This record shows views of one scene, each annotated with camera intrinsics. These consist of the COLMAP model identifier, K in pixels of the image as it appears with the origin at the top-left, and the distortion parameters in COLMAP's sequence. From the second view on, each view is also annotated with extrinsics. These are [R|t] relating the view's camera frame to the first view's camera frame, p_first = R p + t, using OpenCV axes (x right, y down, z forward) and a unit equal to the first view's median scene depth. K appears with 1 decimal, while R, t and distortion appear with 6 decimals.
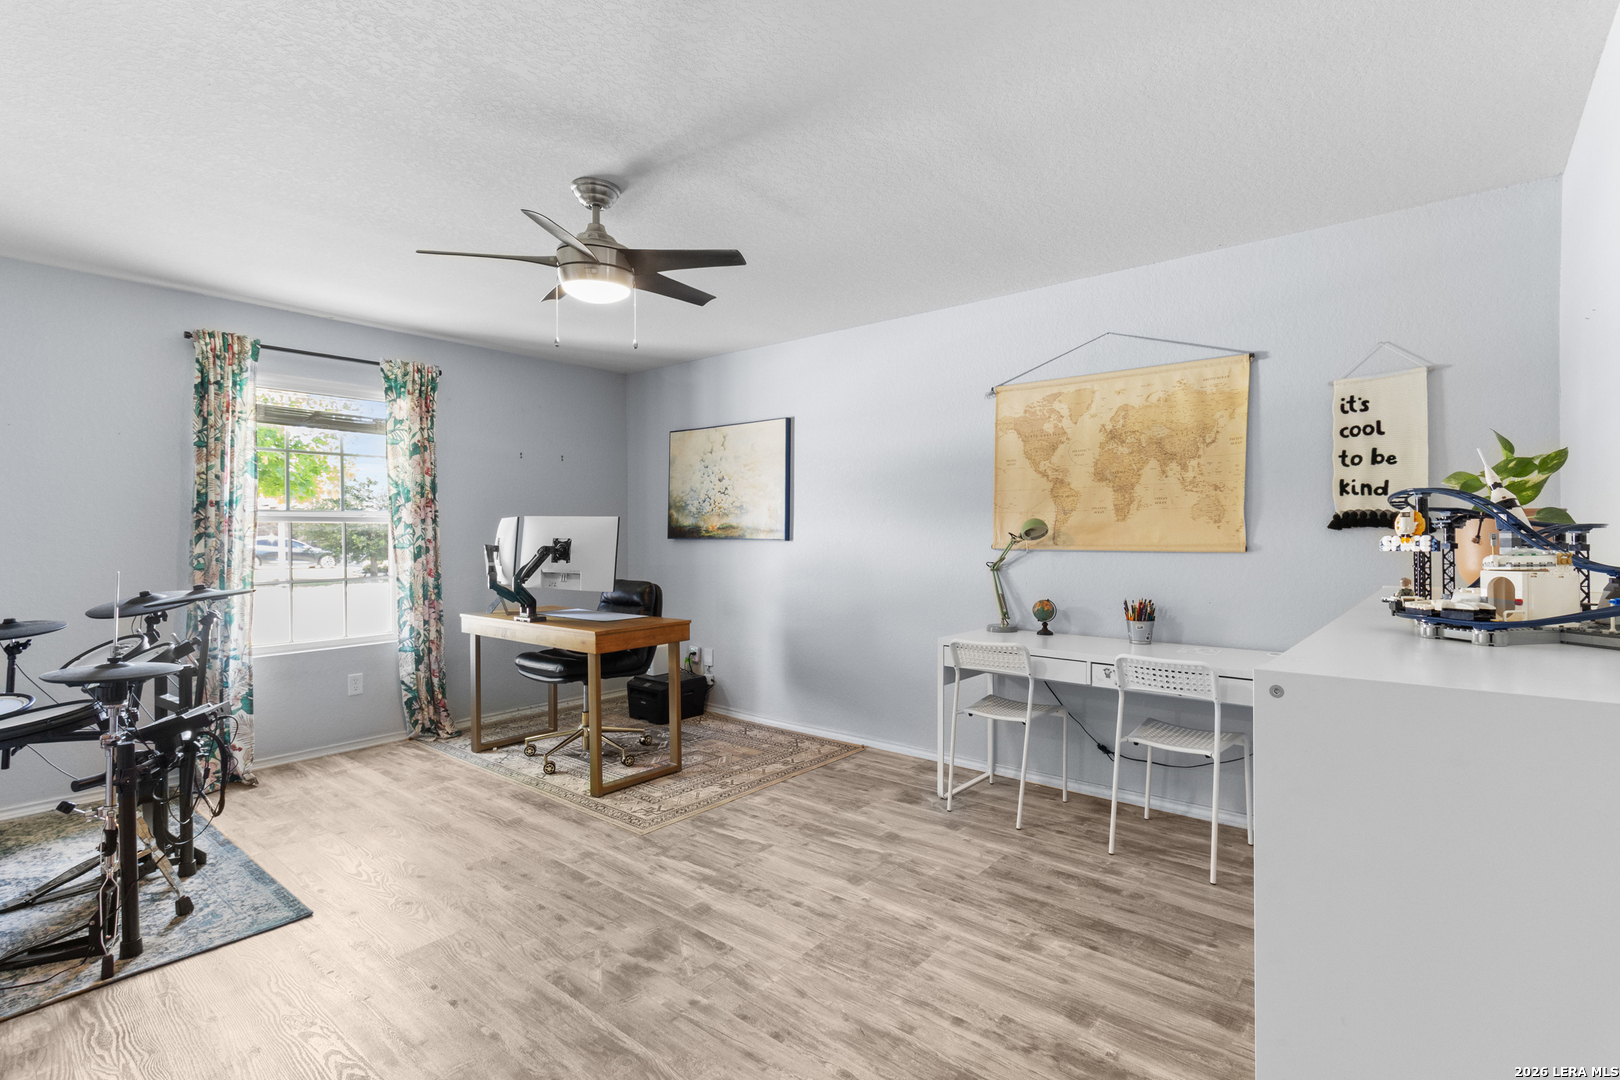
lens RADIAL K [[782.9, 0, 820.7], [0, 782.9, 540.7], [0, 0, 1]] dist [0.005963, 0.000601]
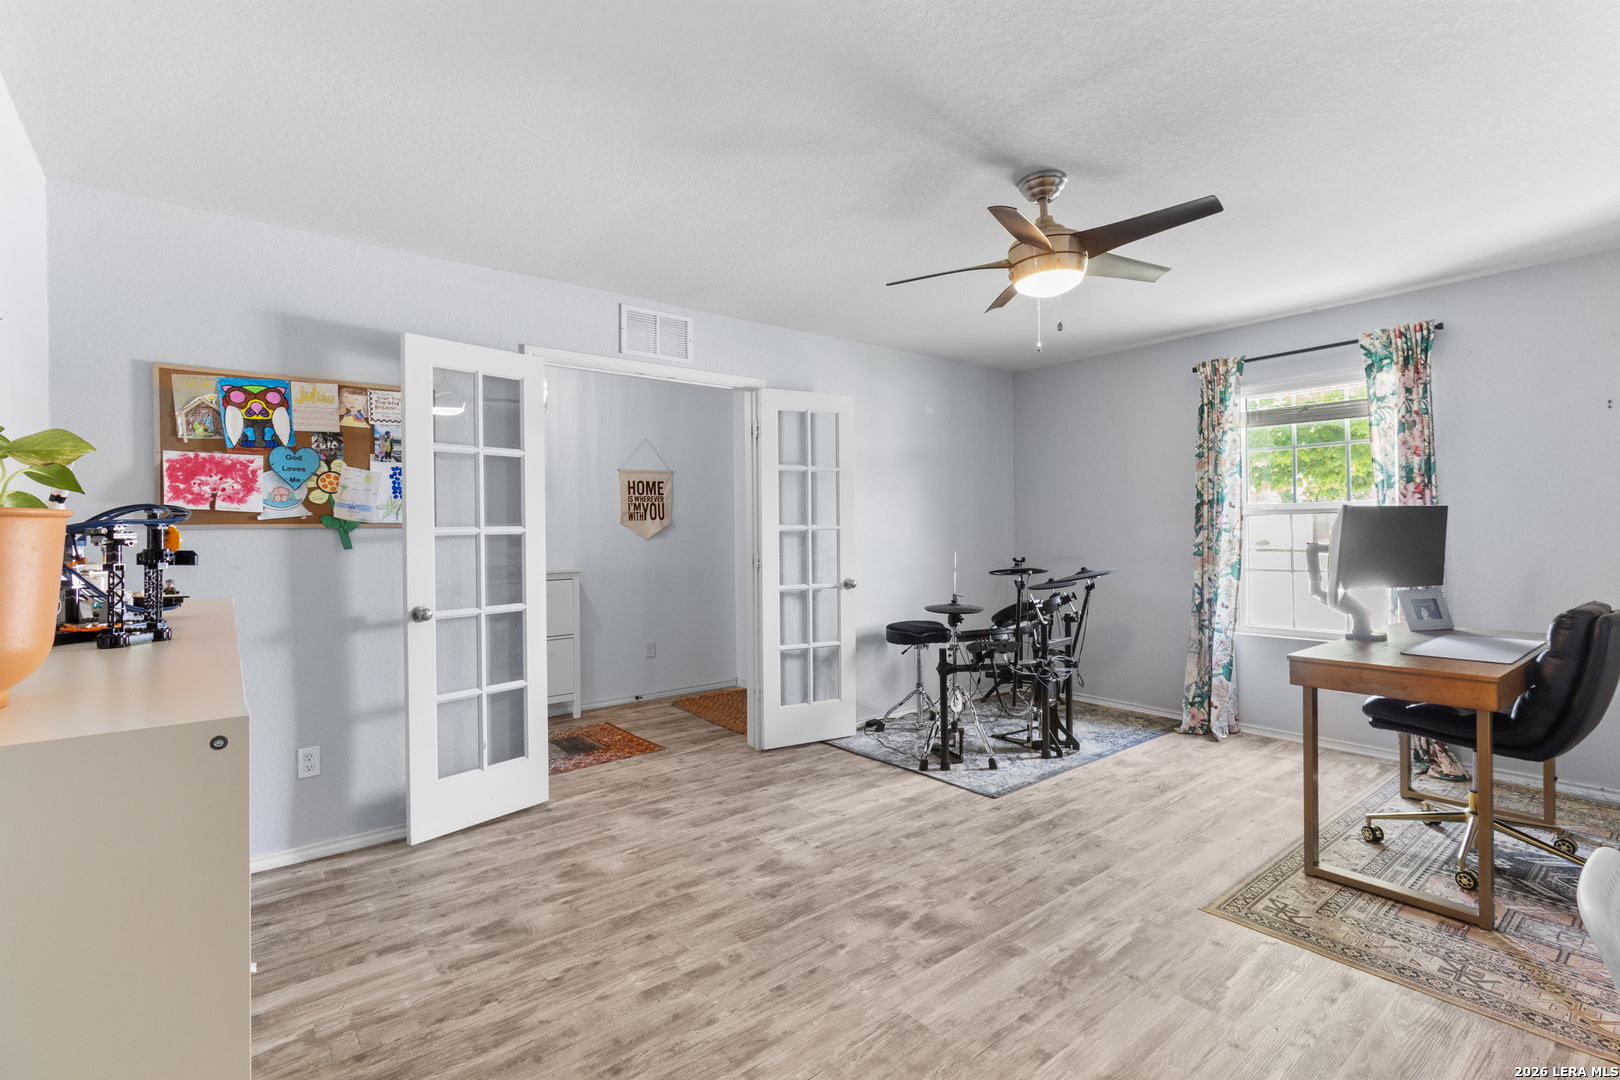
lens RADIAL K [[742.6, 0, 822.5], [0, 742.6, 531.9], [0, 0, 1]] dist [0.000920, -0.000333]
pose [[-0.203765, 0.008245, -0.978985, 0.490919], [0.002407, 0.999966, 0.007921, -0.011395], [0.979017, -0.000742, -0.203778, 0.655677]]
